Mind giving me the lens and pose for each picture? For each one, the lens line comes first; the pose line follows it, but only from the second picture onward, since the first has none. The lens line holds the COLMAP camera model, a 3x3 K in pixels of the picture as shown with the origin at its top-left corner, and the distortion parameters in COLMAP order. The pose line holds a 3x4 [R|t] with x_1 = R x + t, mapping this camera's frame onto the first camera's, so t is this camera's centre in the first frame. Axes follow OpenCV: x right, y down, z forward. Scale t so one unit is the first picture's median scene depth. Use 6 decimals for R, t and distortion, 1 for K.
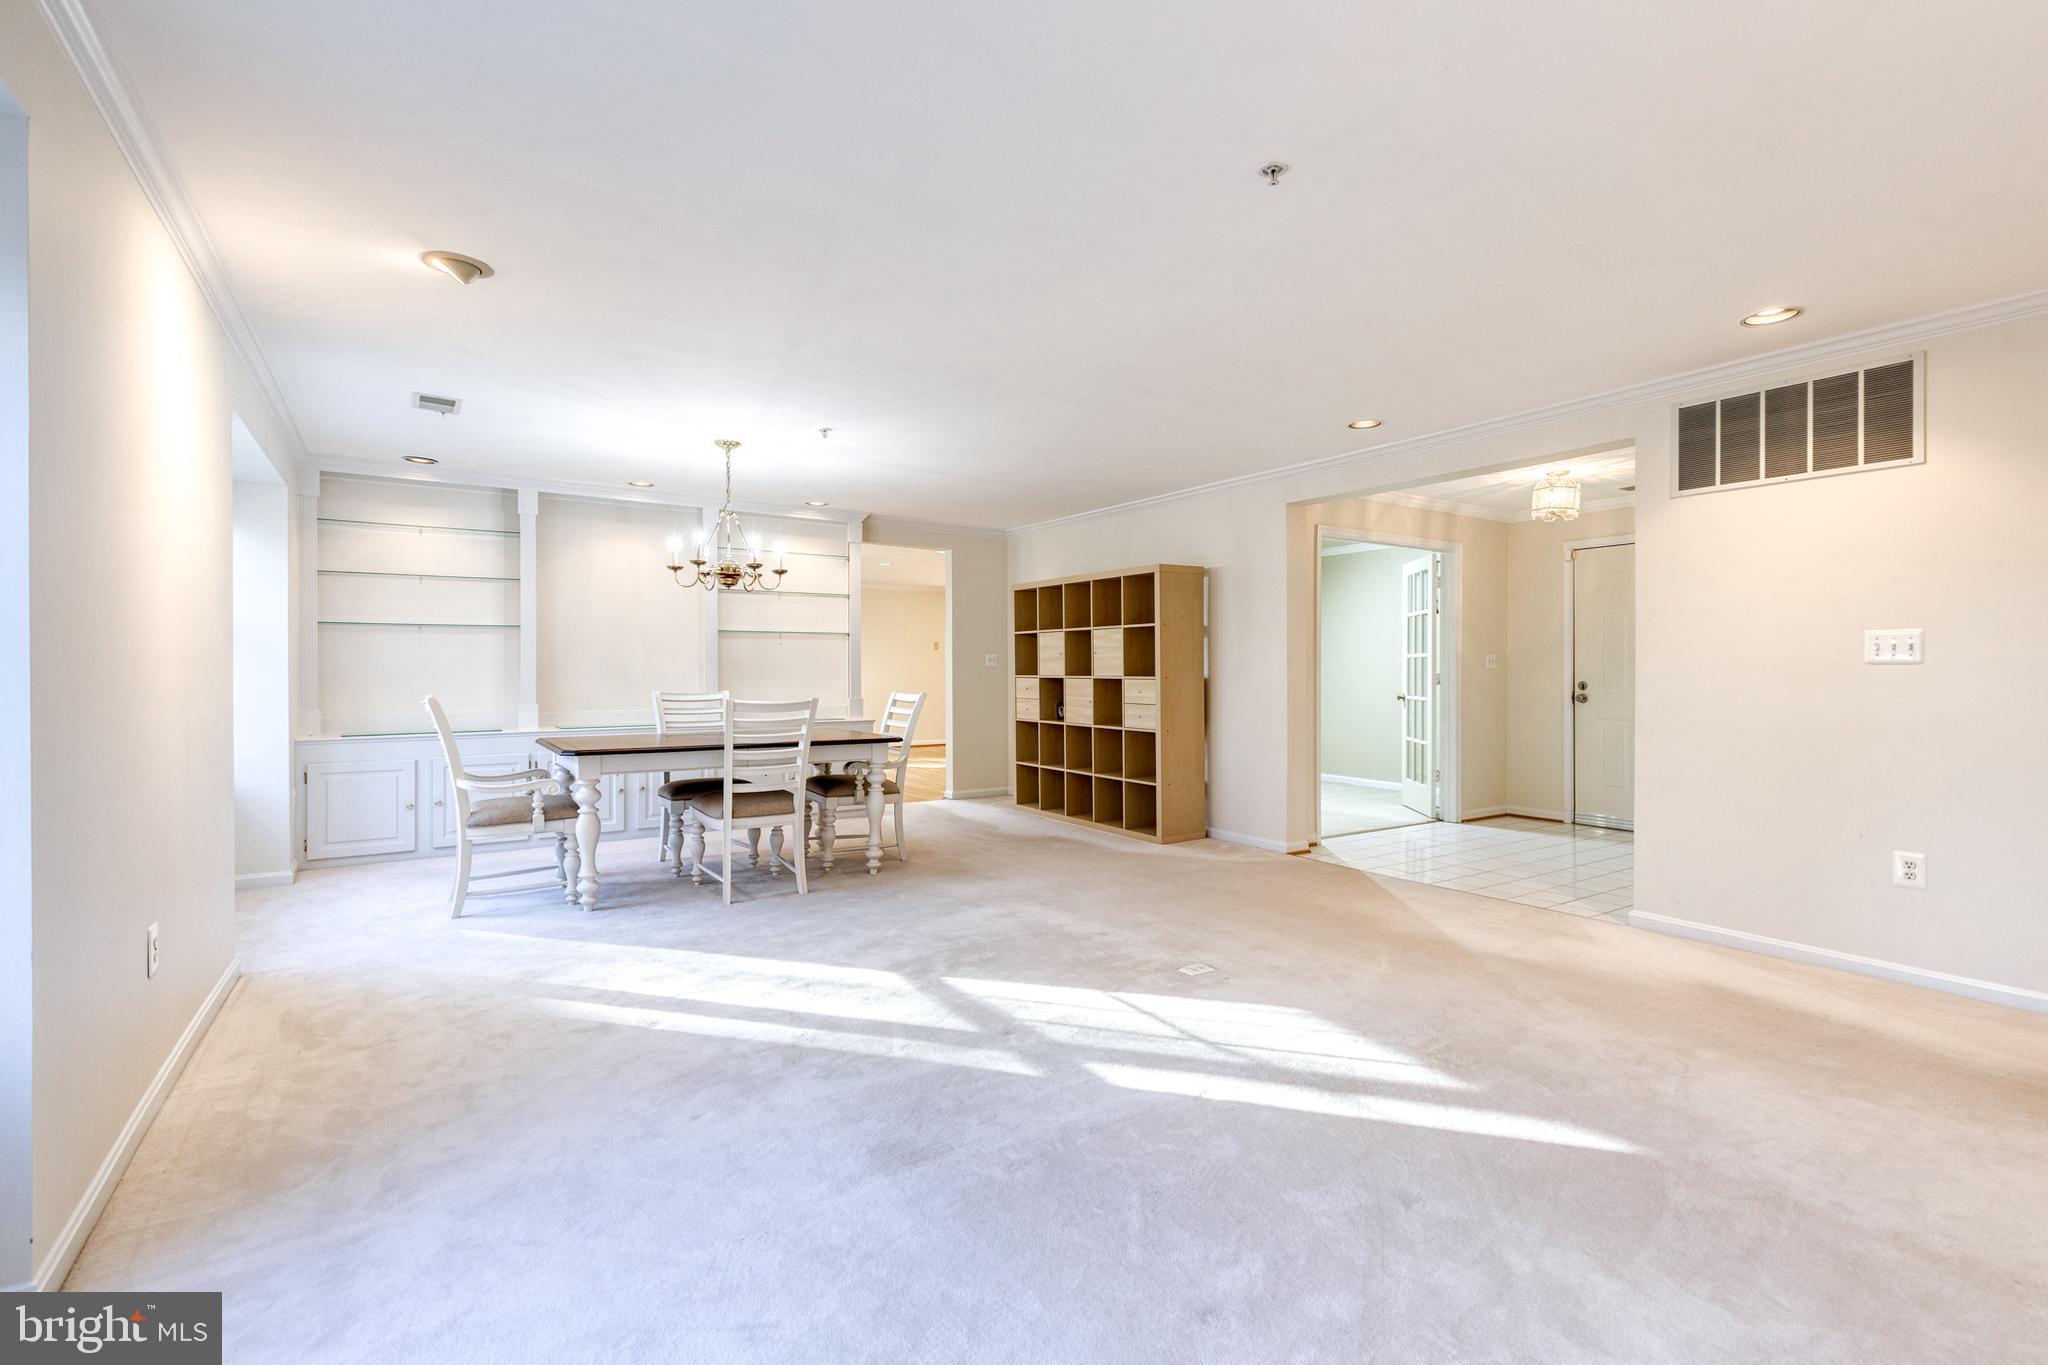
lens RADIAL K [[931.3, 0, 1046.6], [0, 931.3, 675.6], [0, 0, 1]] dist [0.015779, -0.003728]
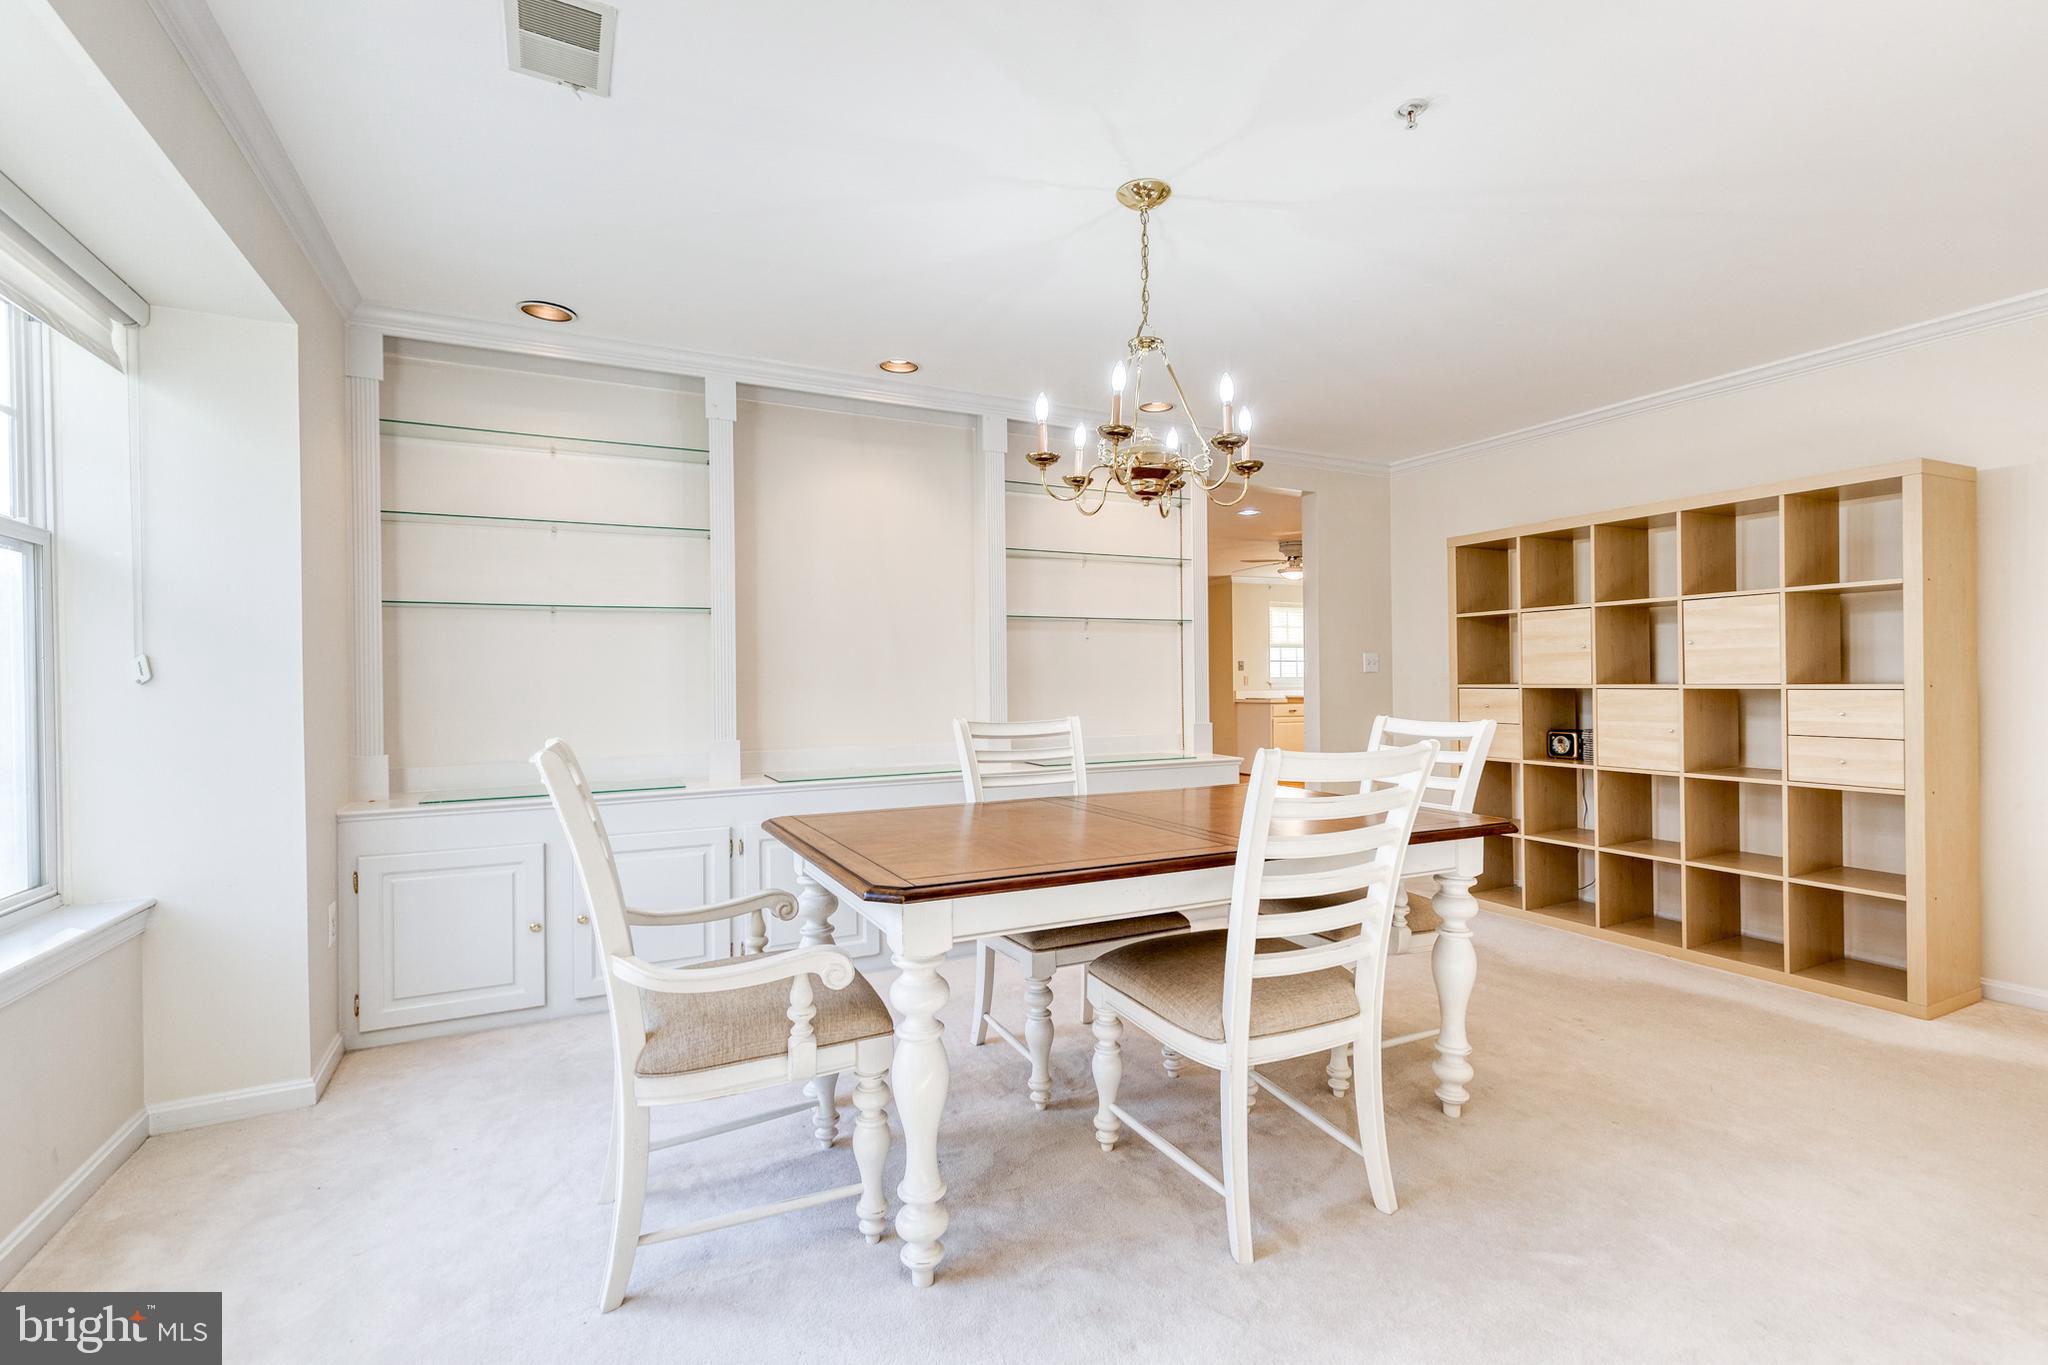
lens RADIAL K [[931.3, 0, 1045.5], [0, 931.3, 685.1], [0, 0, 1]] dist [0.015779, -0.003728]
pose [[0.991926, -0.009042, -0.126498, -0.293769], [0.008645, 0.999956, -0.003686, -0.000186], [0.126526, 0.002563, 0.991960, 0.465835]]
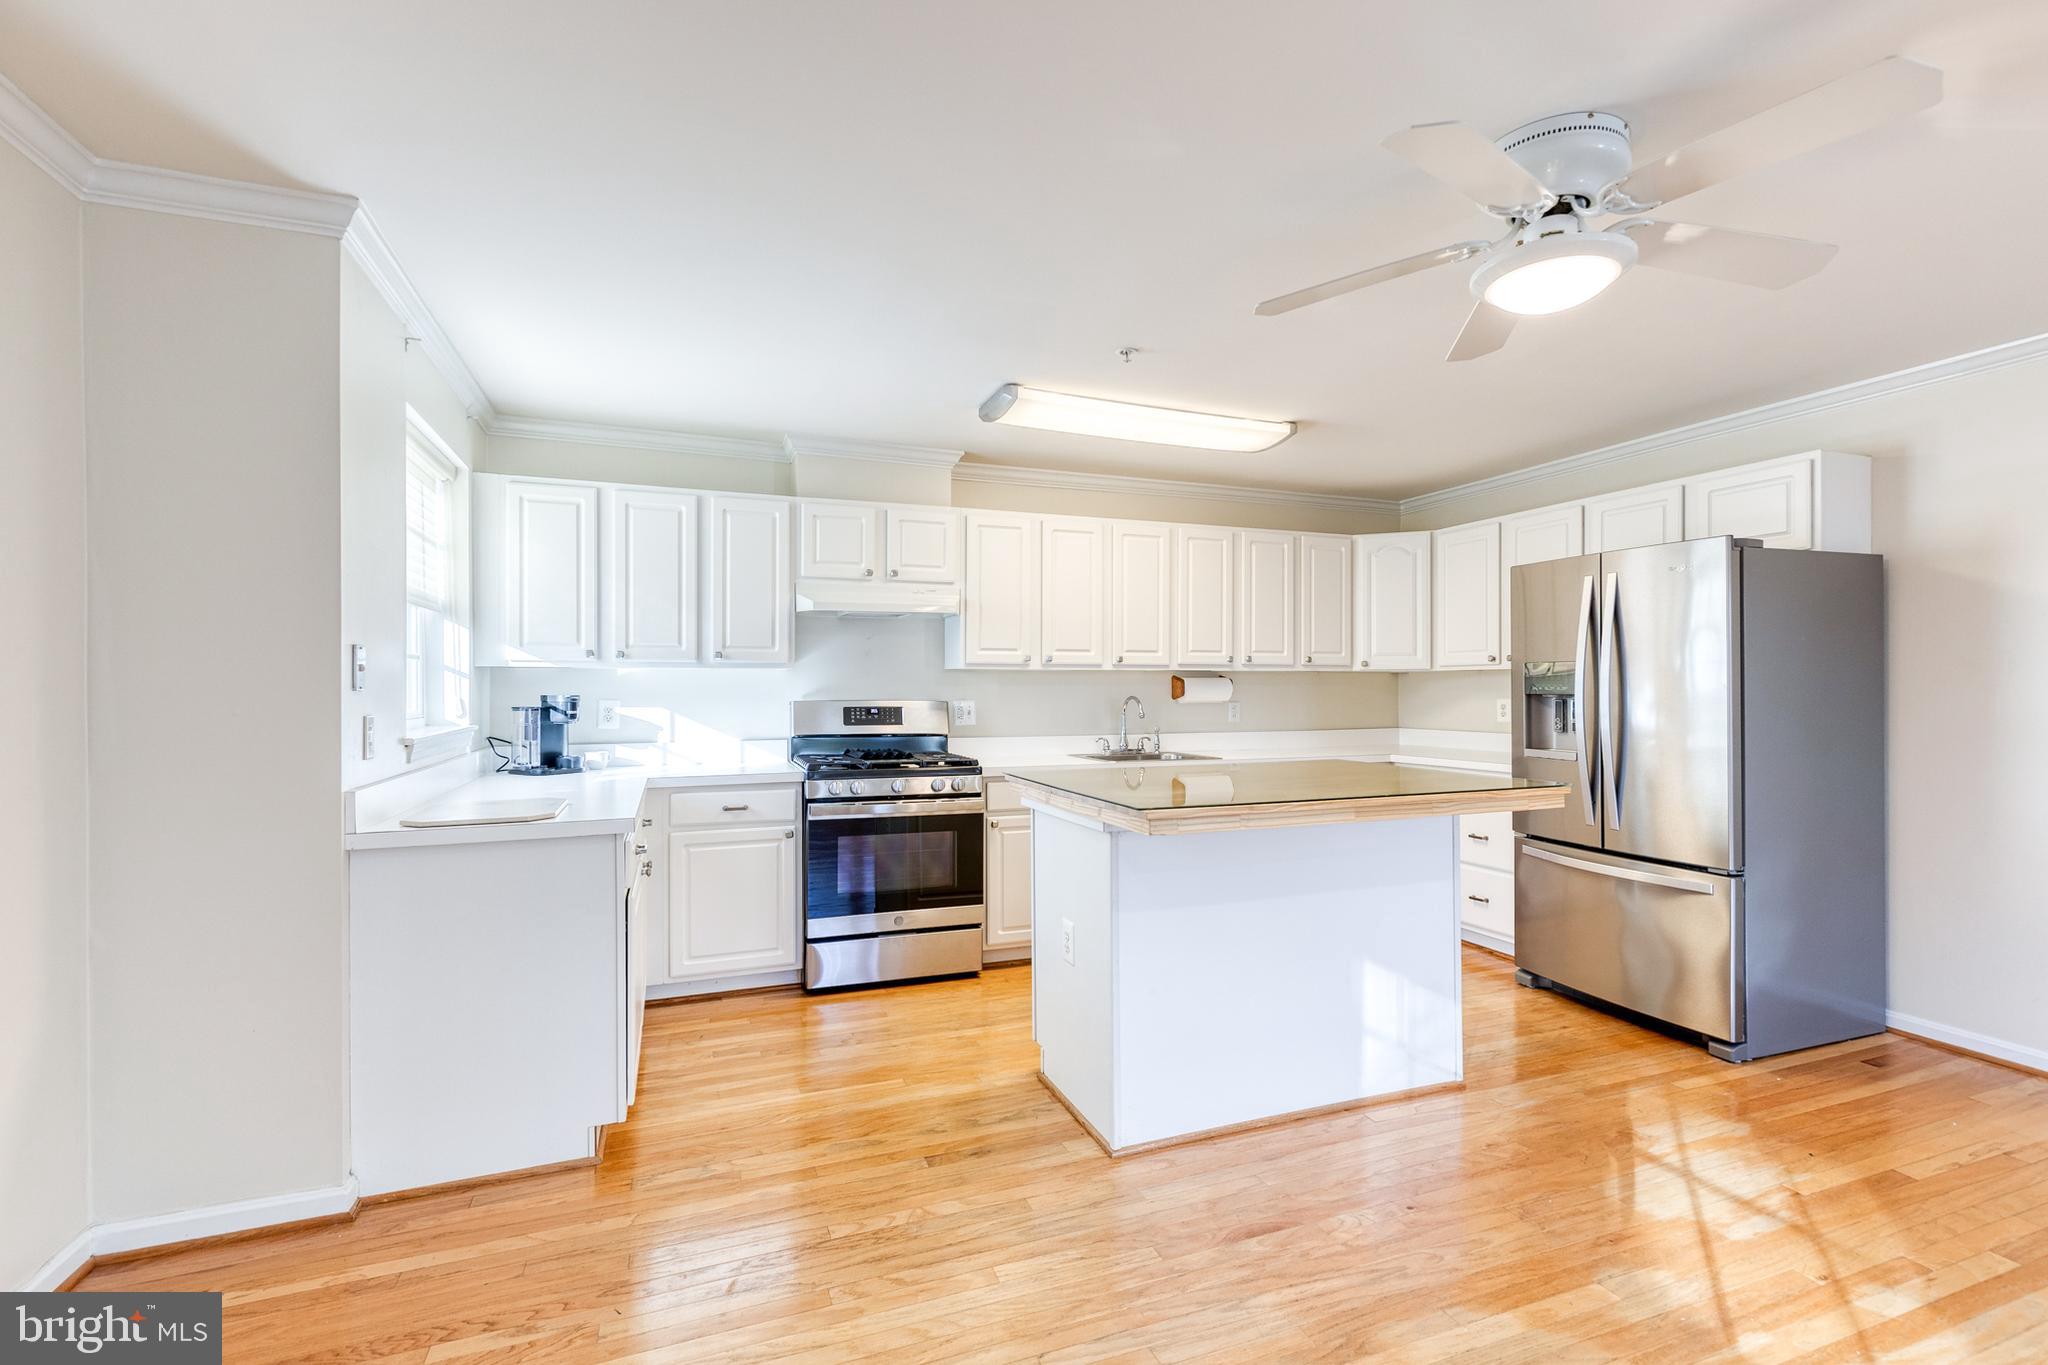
lens RADIAL K [[931.3, 0, 1040.9], [0, 931.3, 686.2], [0, 0, 1]] dist [0.015779, -0.003728]
pose [[0.229356, 0.000098, 0.973343, -0.465062], [0.006623, 0.999977, -0.001661, -0.034326], [-0.973320, 0.006828, 0.229350, 2.079569]]
